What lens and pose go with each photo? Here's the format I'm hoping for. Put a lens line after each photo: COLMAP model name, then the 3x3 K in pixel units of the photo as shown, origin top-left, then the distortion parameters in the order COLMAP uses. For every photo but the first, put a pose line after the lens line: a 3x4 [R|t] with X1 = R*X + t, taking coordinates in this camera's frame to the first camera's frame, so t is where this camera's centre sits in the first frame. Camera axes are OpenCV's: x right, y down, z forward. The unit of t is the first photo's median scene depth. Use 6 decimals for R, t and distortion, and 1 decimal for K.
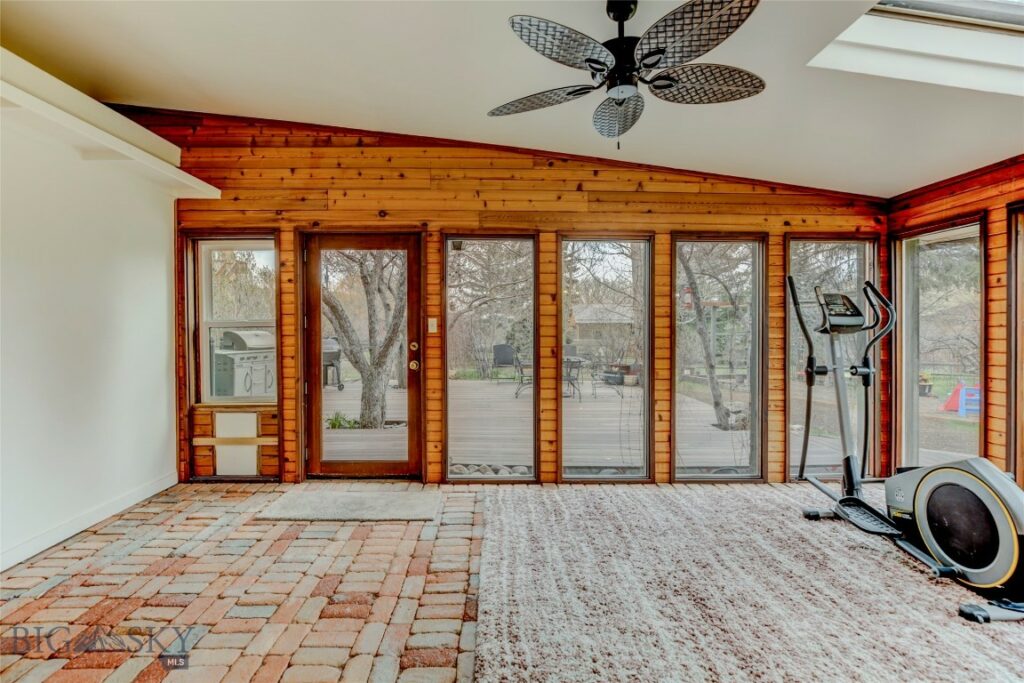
lens RADIAL K [[505.0, 0, 503.9], [0, 505.0, 331.6], [0, 0, 1]] dist [-0.009442, 0.002367]
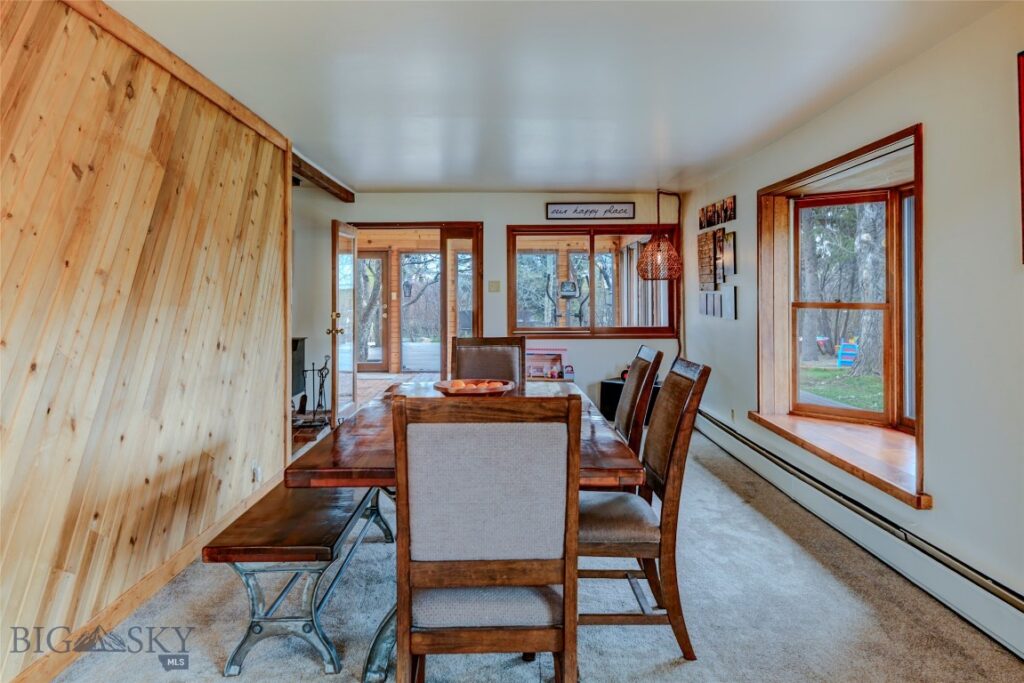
lens RADIAL K [[737.3, 0, 510.7], [0, 737.3, 286.3], [0, 0, 1]] dist [0.036564, -0.001285]
pose [[0.999778, -0.003704, -0.020731, 0.395142], [0.003324, 0.999827, -0.018300, 0.005131], [0.020795, 0.018227, 0.999618, -1.987493]]
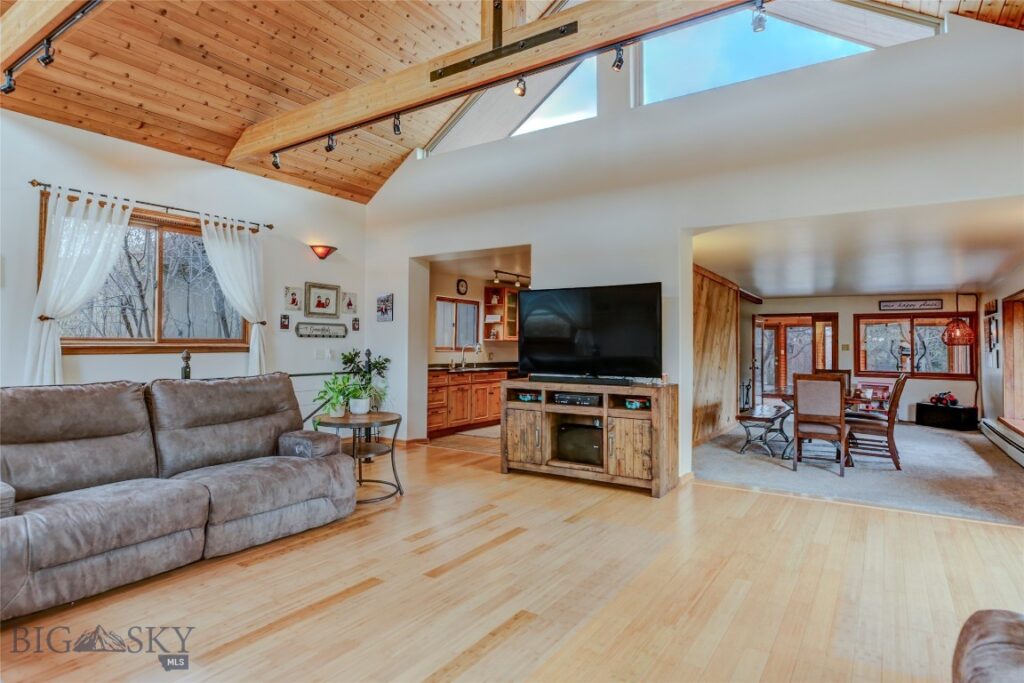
lens RADIAL K [[534.1, 0, 505.8], [0, 534.1, 326.3], [0, 0, 1]] dist [-0.007066, 0.001150]
pose [[0.798389, -0.010830, -0.602044, 0.549238], [-0.021025, 0.998727, -0.045847, 0.019132], [0.601775, 0.049261, 0.797145, -3.073565]]
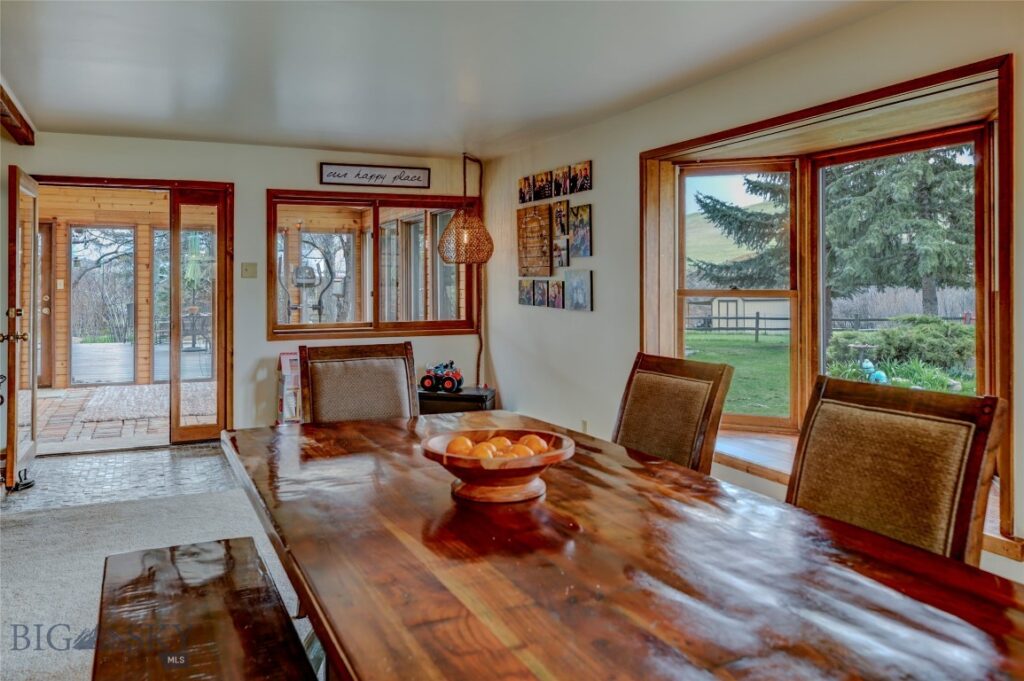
lens RADIAL K [[766.9, 0, 467.7], [0, 766.9, 271.8], [0, 0, 1]] dist [0.032787, -0.024455]
pose [[0.934706, 0.002068, 0.355415, 0.179041], [0.005858, 0.999758, -0.021222, 0.006870], [-0.355373, 0.021918, 0.934468, -1.616027]]
